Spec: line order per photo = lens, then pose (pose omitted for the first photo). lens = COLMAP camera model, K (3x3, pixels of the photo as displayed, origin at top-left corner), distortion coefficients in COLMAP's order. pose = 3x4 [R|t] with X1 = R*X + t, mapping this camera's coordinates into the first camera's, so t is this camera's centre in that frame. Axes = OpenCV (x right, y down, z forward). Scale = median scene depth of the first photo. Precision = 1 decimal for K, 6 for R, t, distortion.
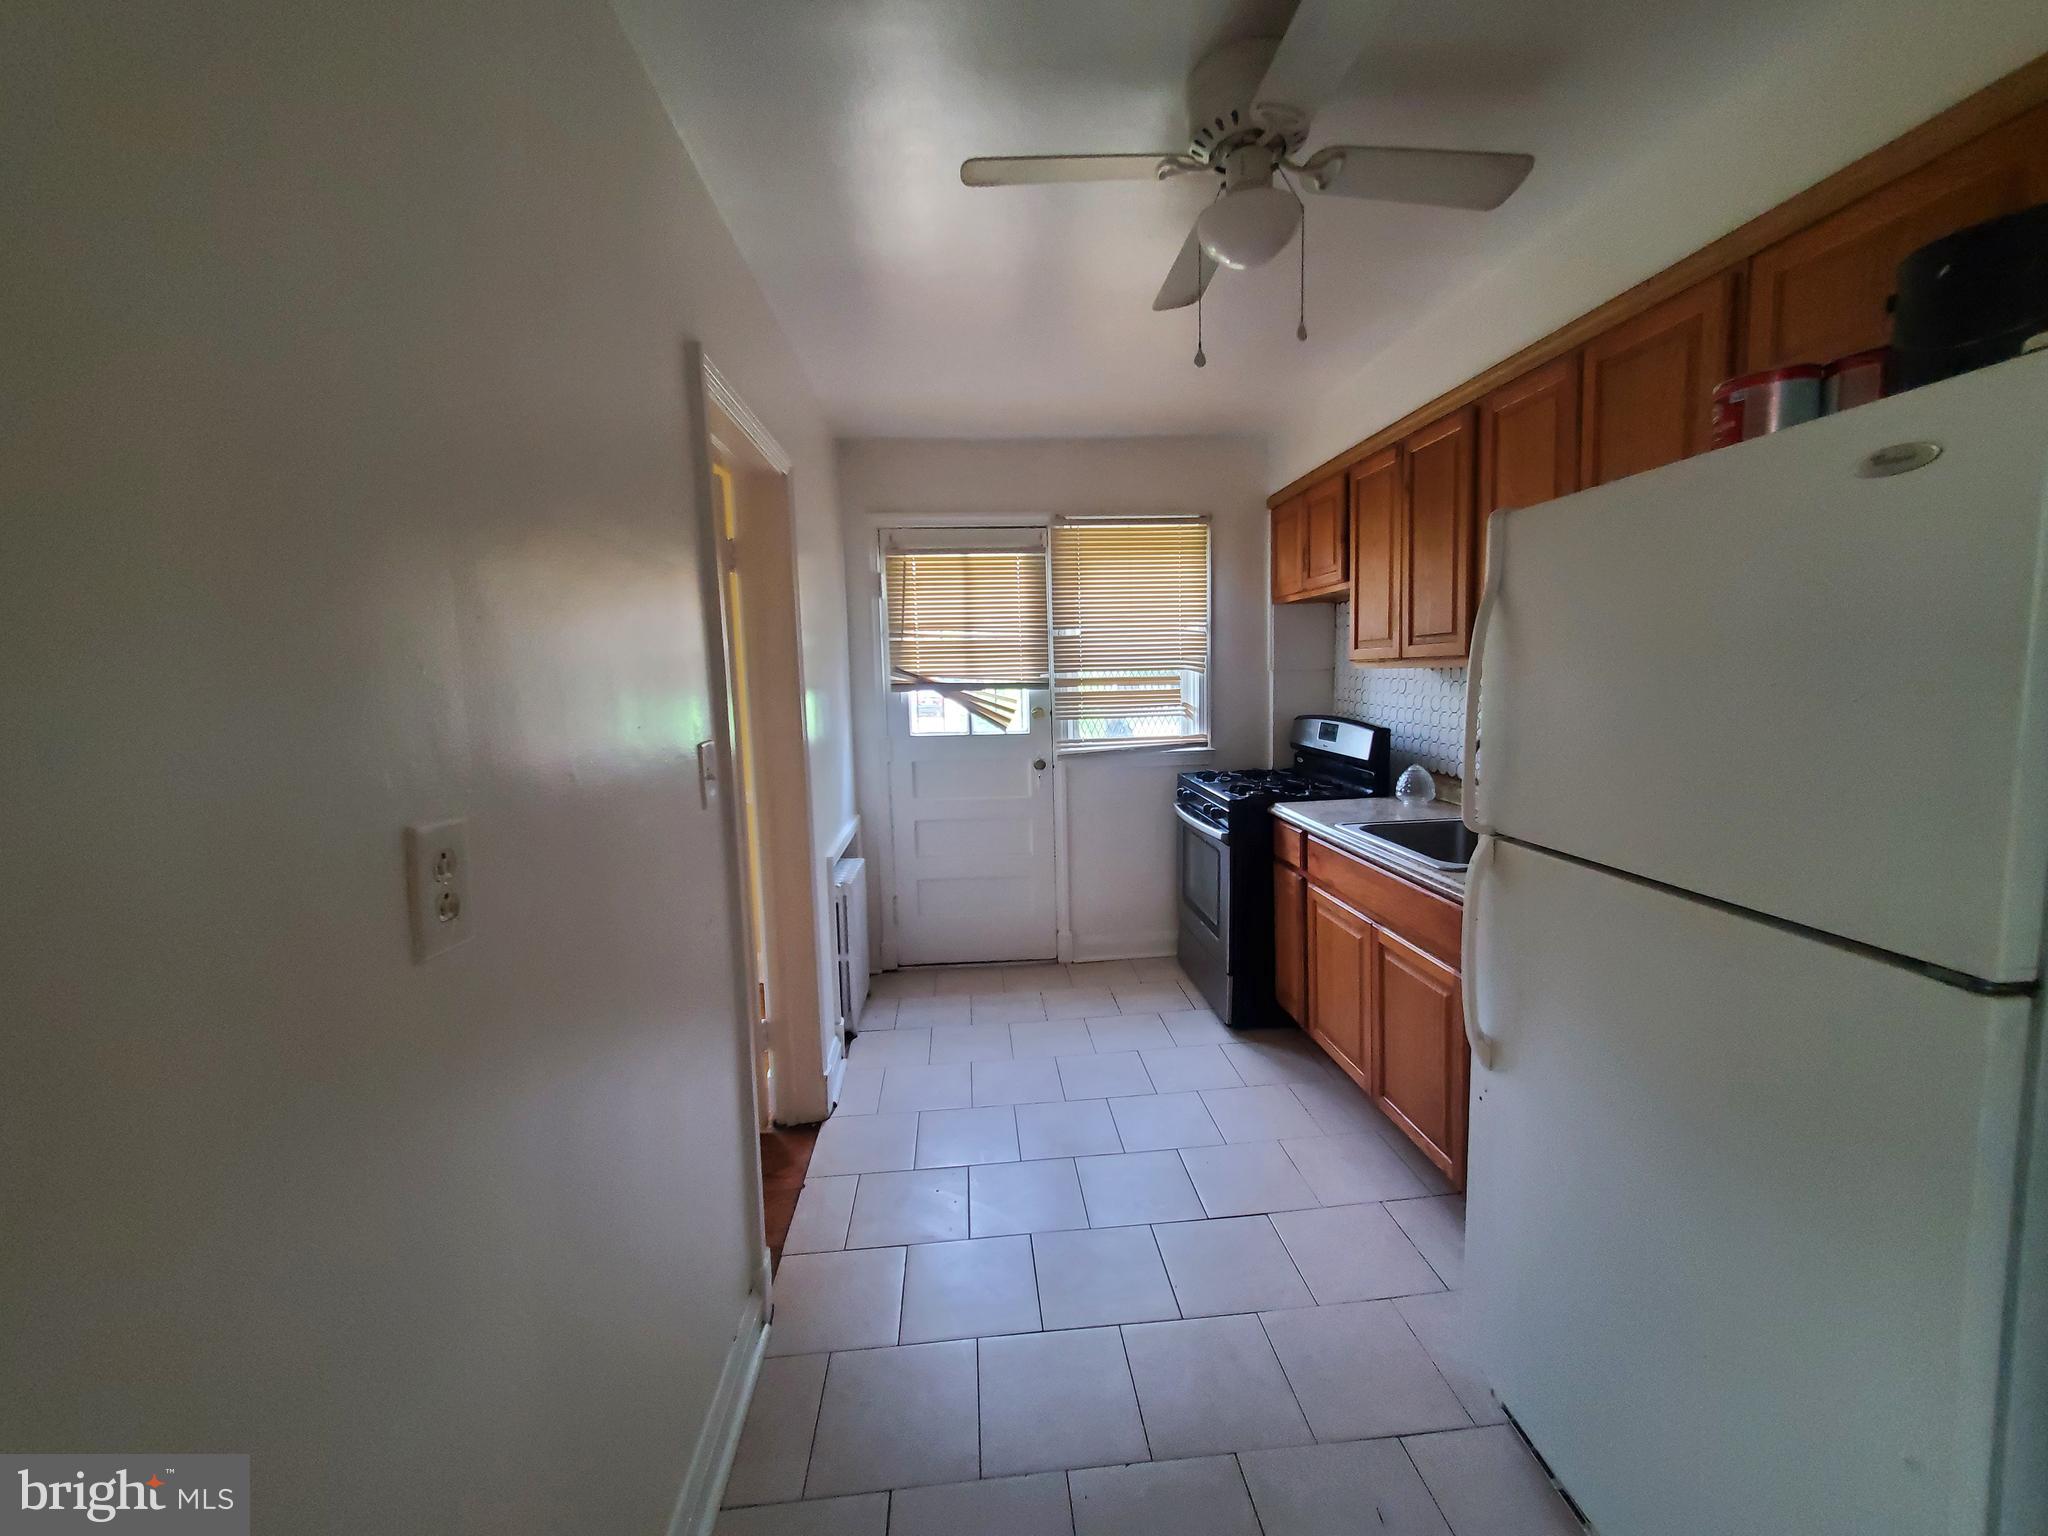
lens RADIAL K [[812.4, 0, 1030.2], [0, 812.4, 751.5], [0, 0, 1]] dist [0.002303, 0.000303]
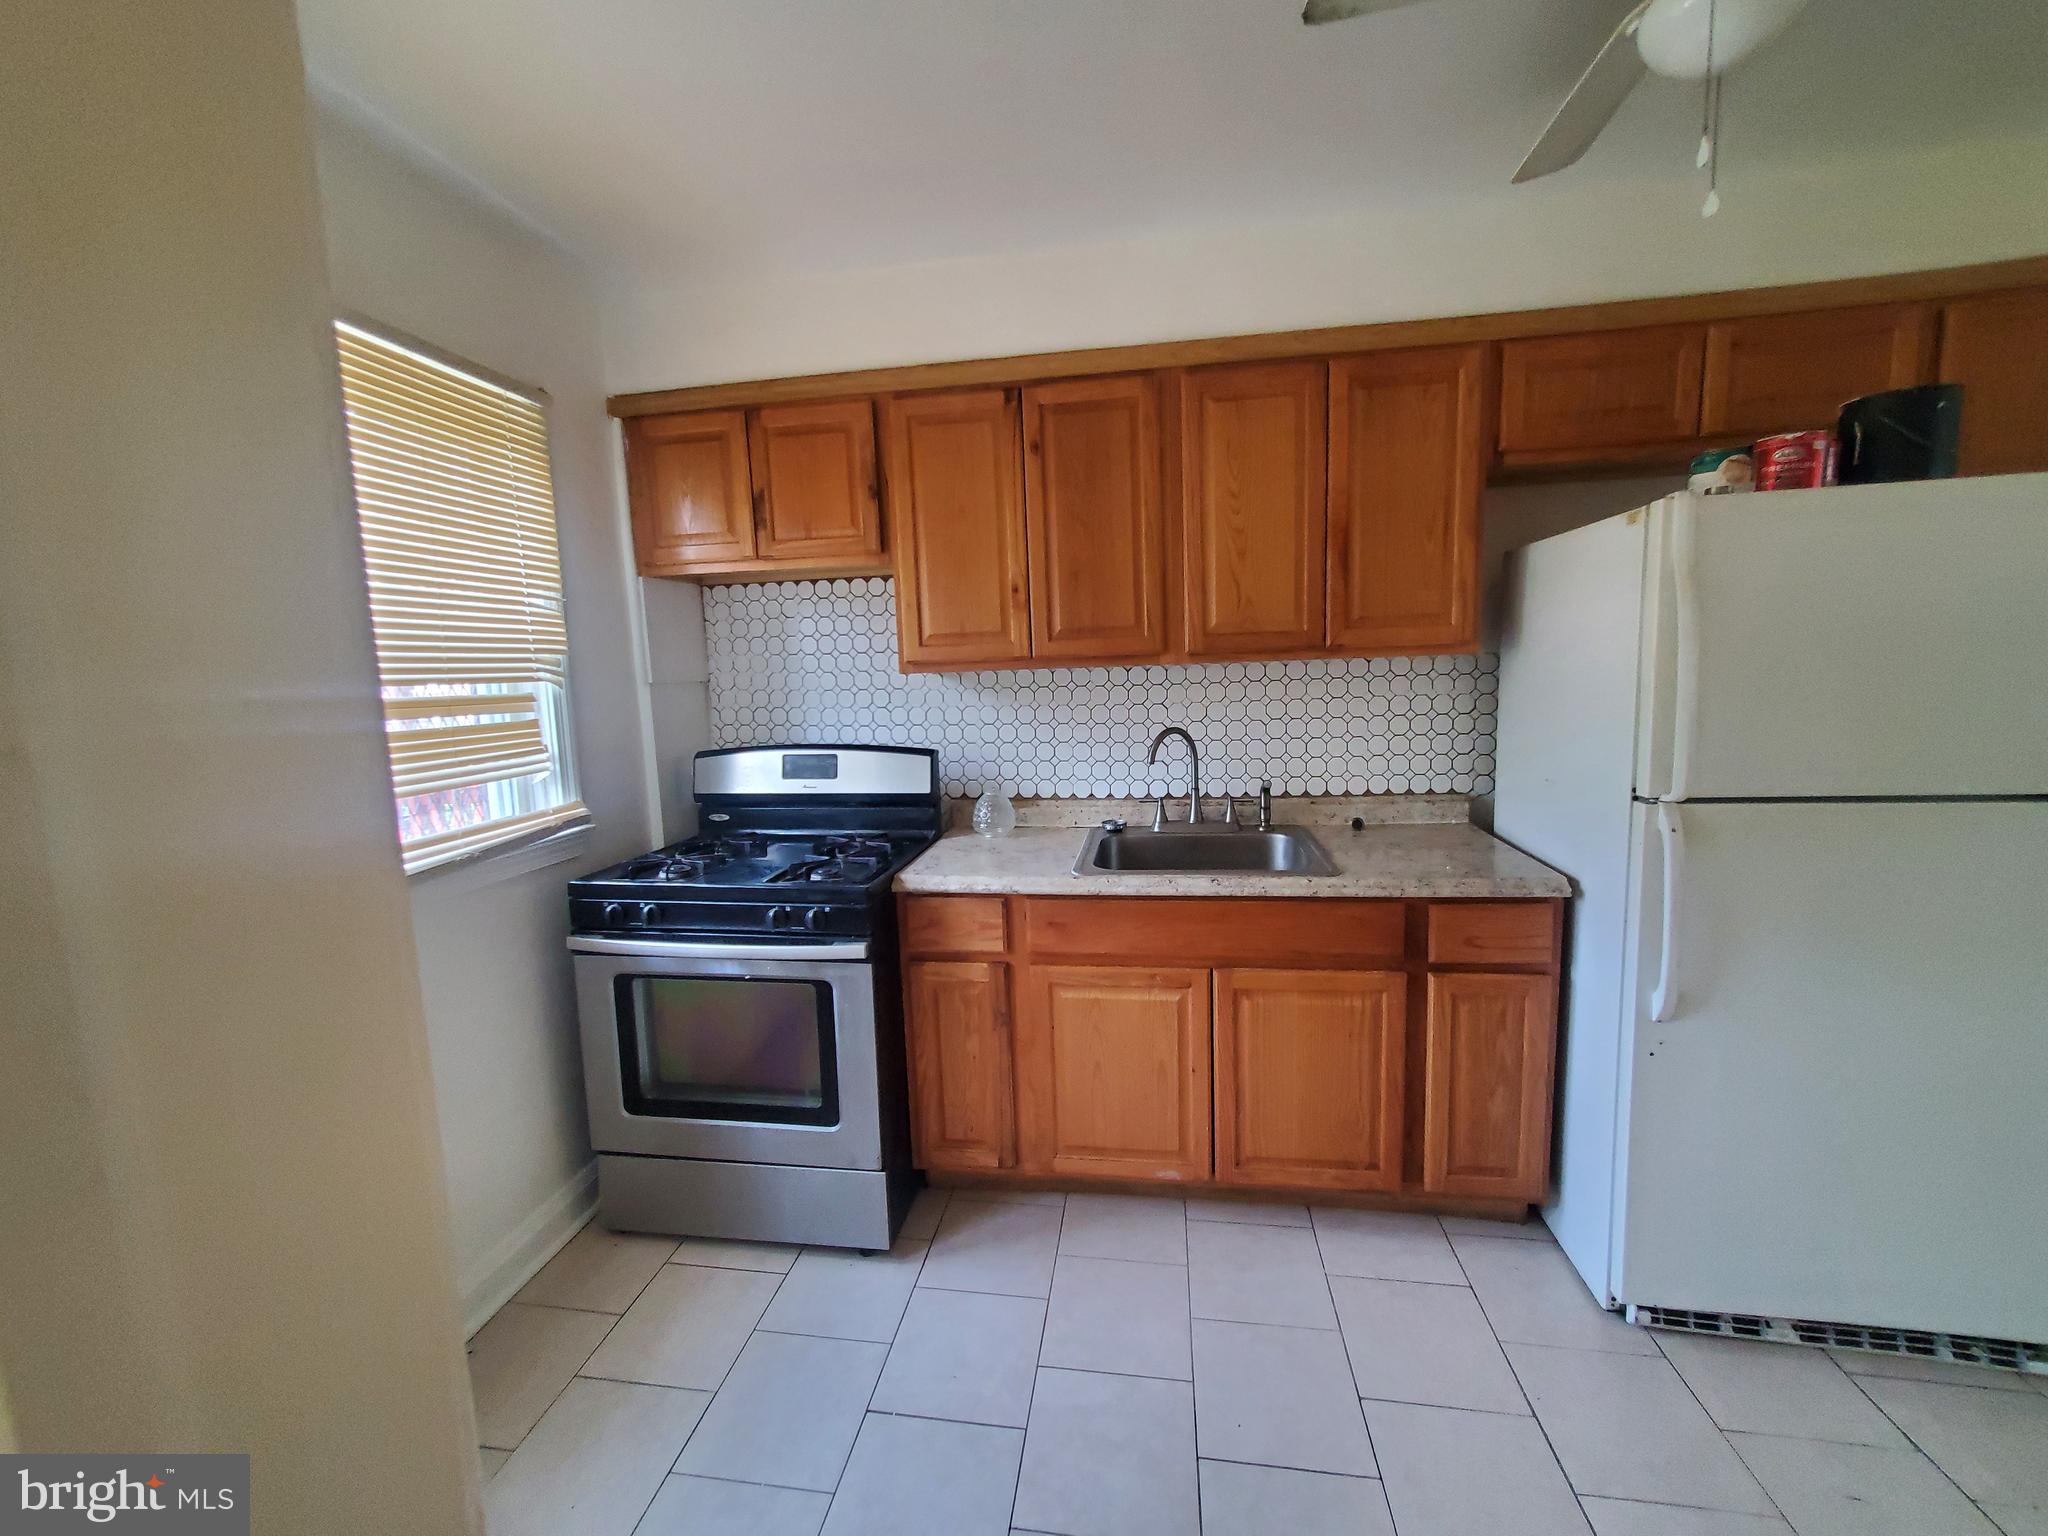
lens RADIAL K [[812.4, 0, 1033.4], [0, 812.4, 768.7], [0, 0, 1]] dist [0.002303, 0.000303]
pose [[0.222325, -0.101319, 0.969694, -0.246343], [0.122064, 0.989653, 0.075419, -0.047574], [-0.967301, 0.101597, 0.232392, 0.597377]]
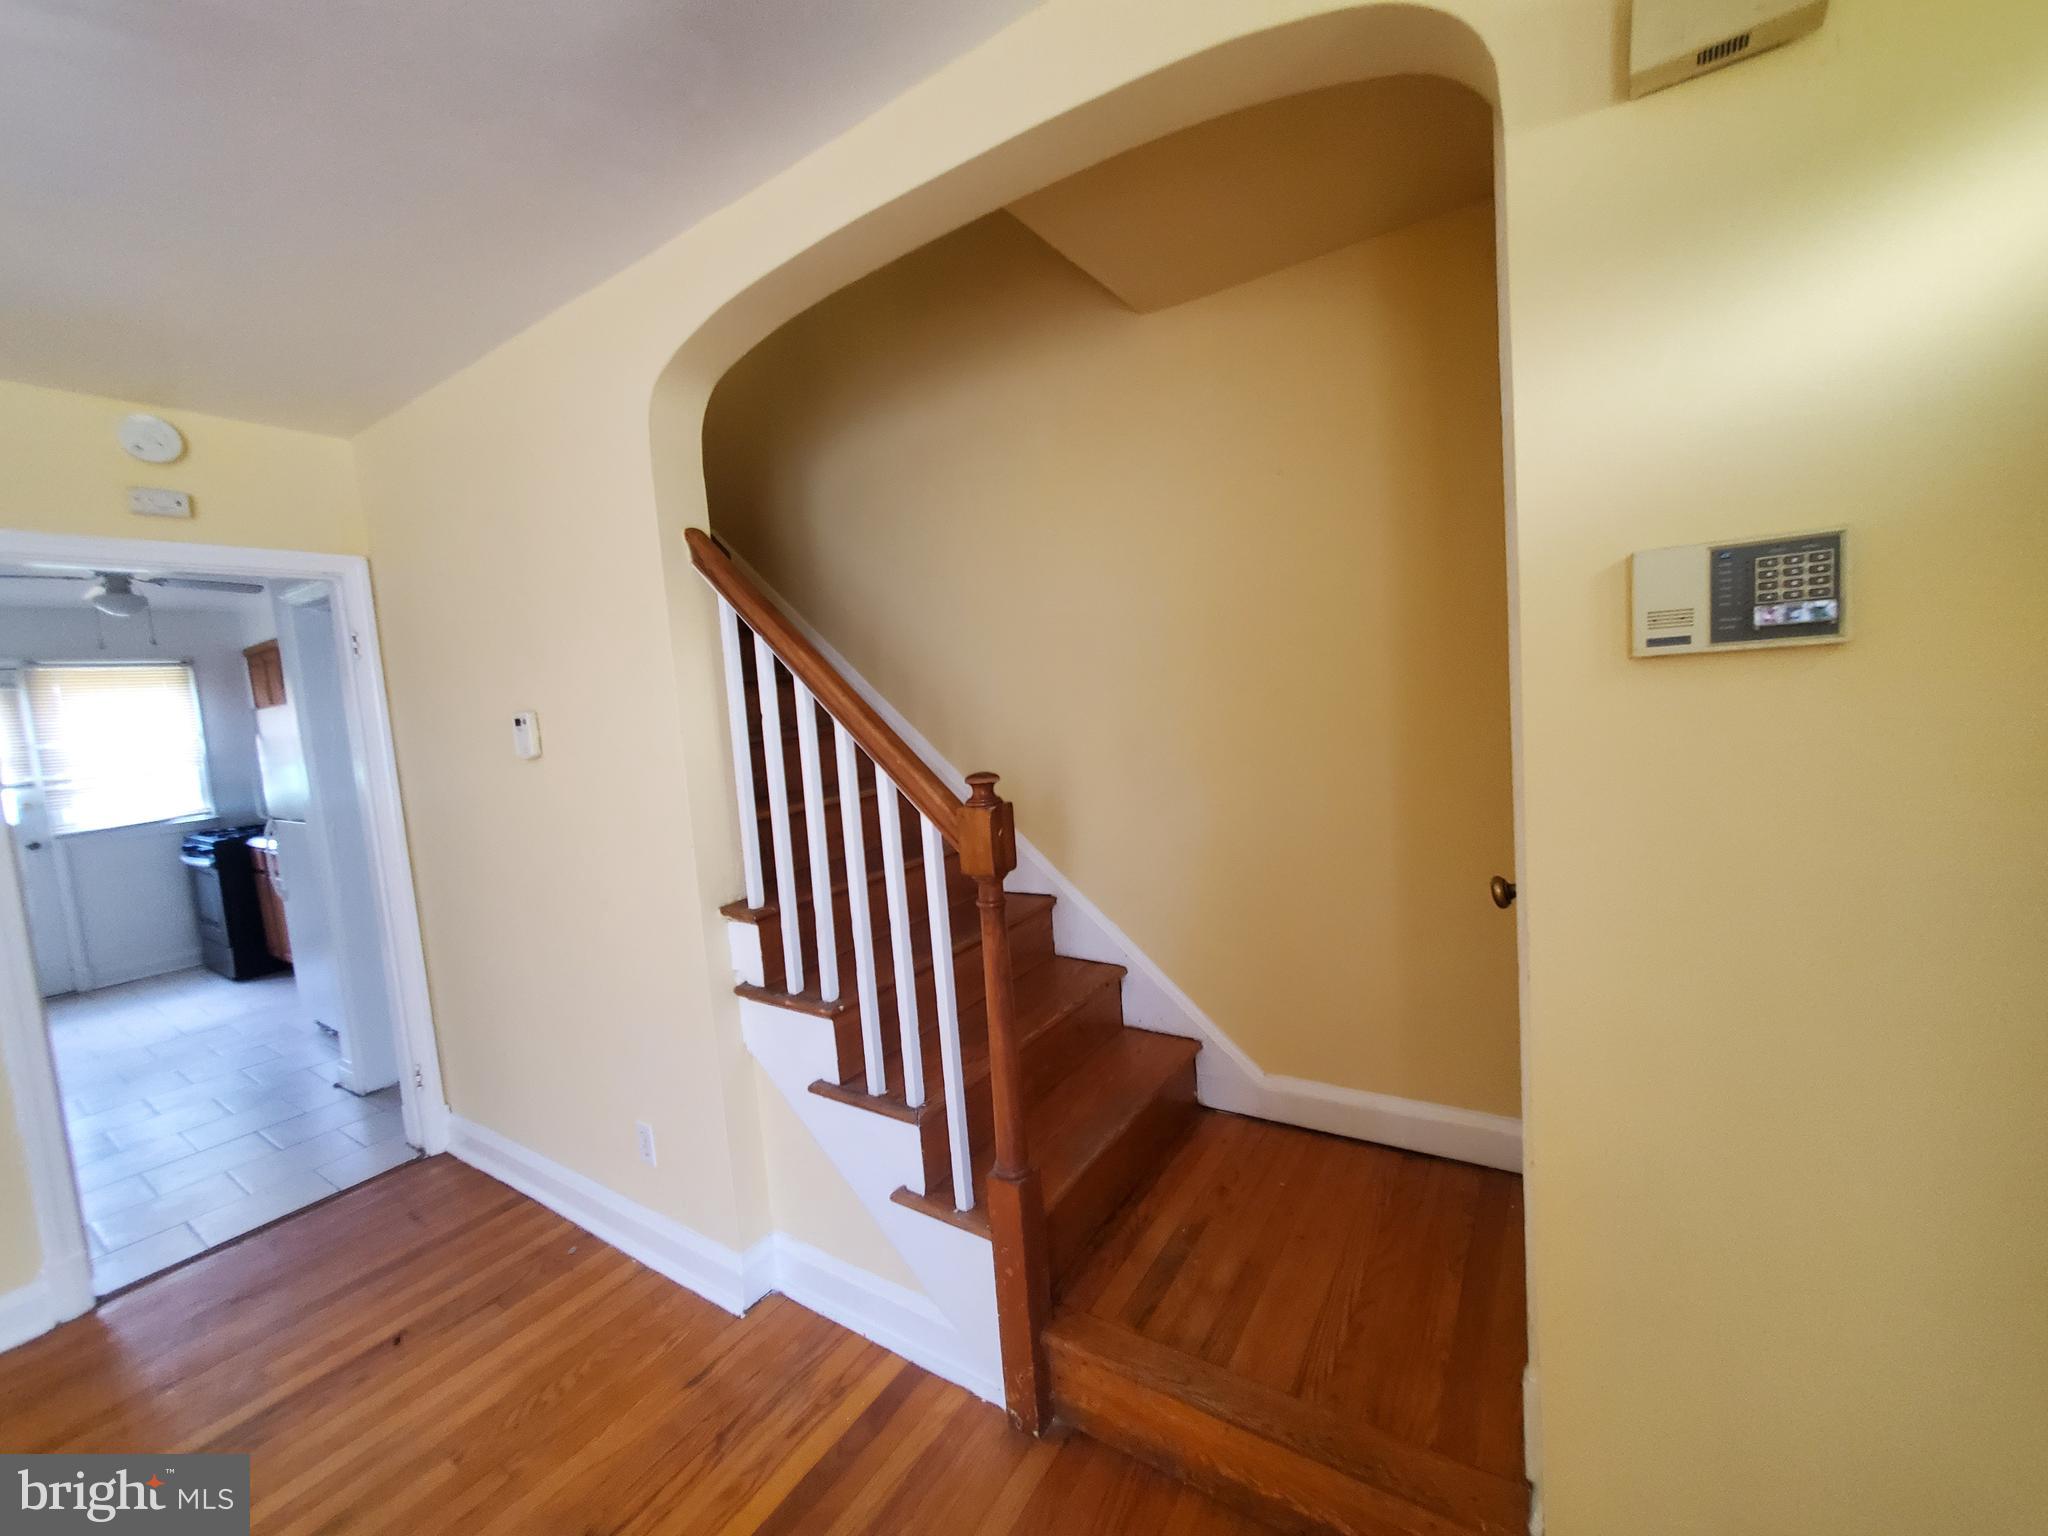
lens RADIAL K [[812.4, 0, 1024.4], [0, 812.4, 765.1], [0, 0, 1]] dist [0.002303, 0.000303]
pose [[0.617401, -0.087231, 0.781797, -0.019294], [0.128614, 0.991653, 0.009078, 0.082719], [-0.776064, 0.094946, 0.623466, -1.112468]]
